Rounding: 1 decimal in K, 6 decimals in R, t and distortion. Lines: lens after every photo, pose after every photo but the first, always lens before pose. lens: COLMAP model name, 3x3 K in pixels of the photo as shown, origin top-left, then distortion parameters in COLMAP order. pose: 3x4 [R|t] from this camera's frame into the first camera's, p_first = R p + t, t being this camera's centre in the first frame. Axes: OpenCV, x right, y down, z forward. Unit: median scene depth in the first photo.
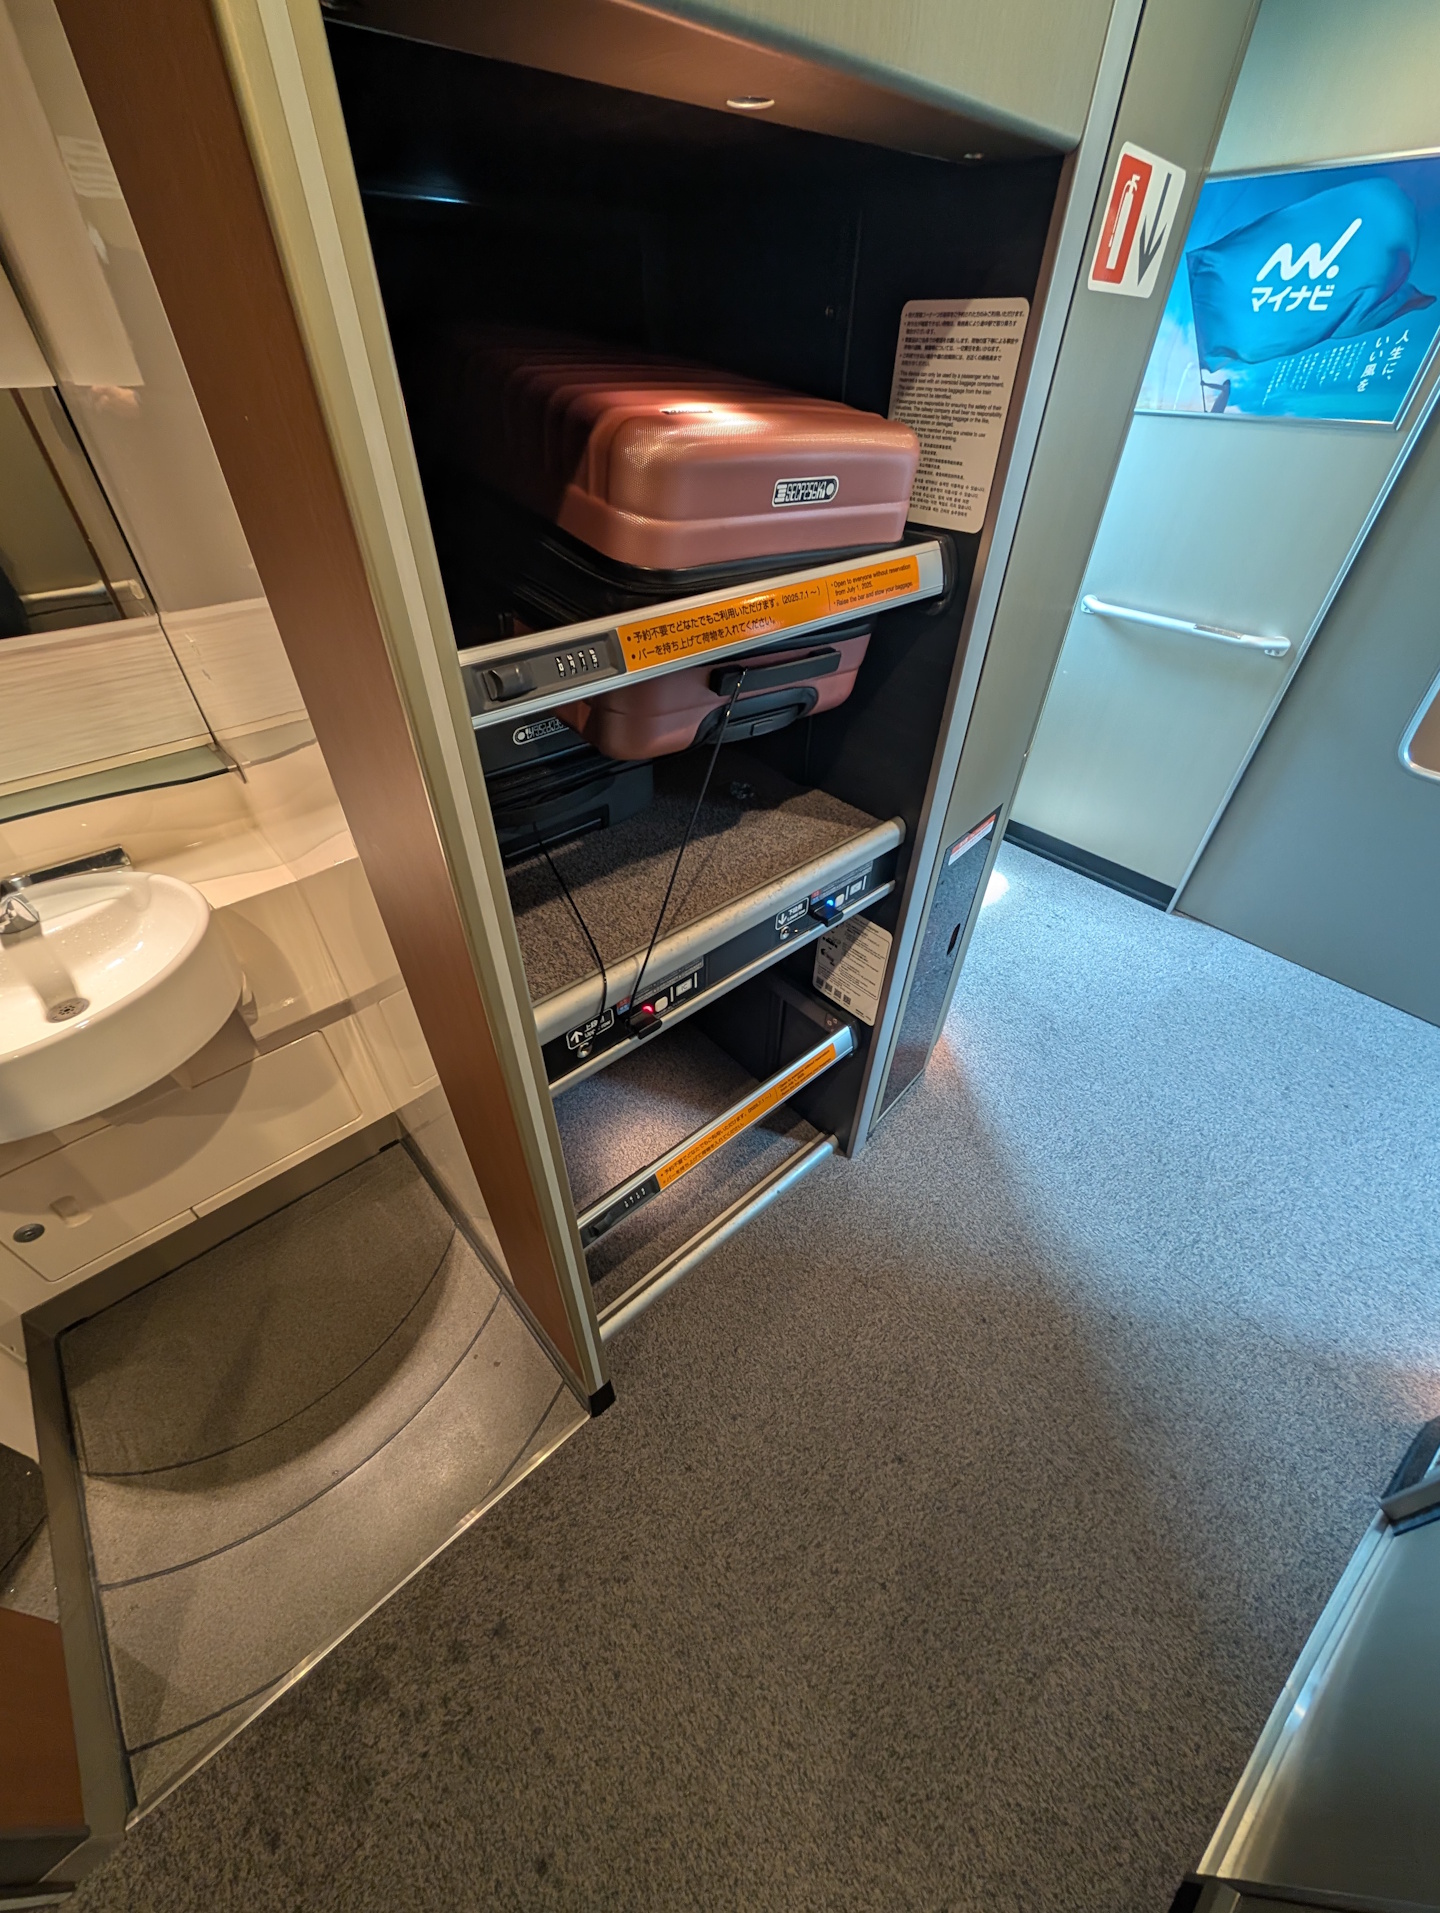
lens RADIAL K [[720.8, 0, 712.8], [0, 720.8, 957.3], [0, 0, 1]] dist [-0.003033, 0.000640]
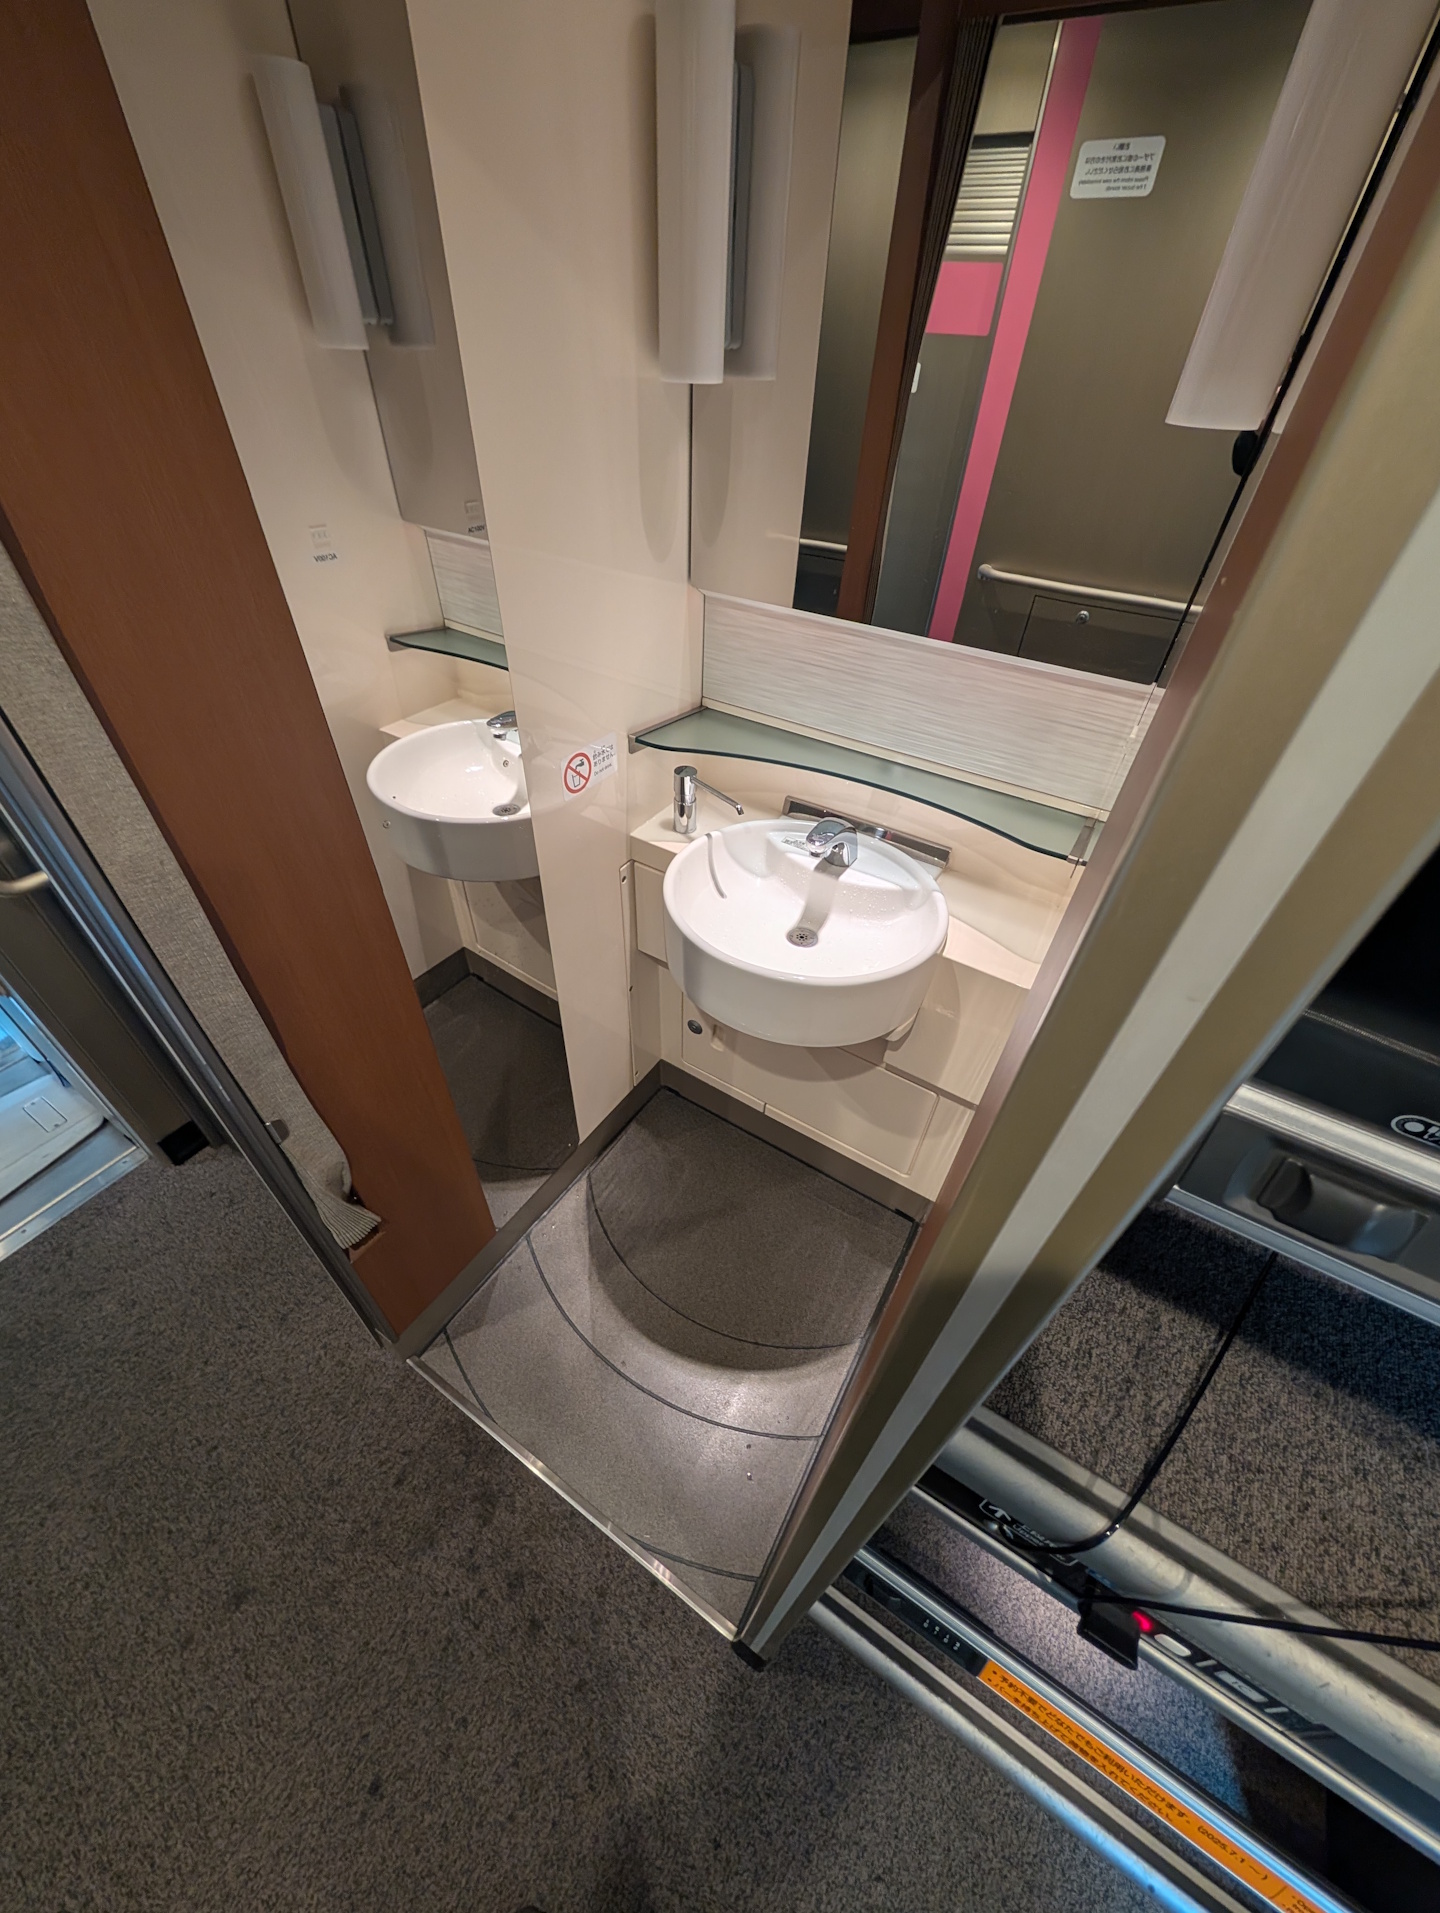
lens RADIAL K [[720.8, 0, 716.3], [0, 720.8, 955.3], [0, 0, 1]] dist [-0.003033, 0.000640]
pose [[0.280137, 0.634665, -0.720224, -0.087854], [-0.644619, 0.680315, 0.348767, -0.204364], [0.711329, 0.366568, 0.599699, 0.213045]]
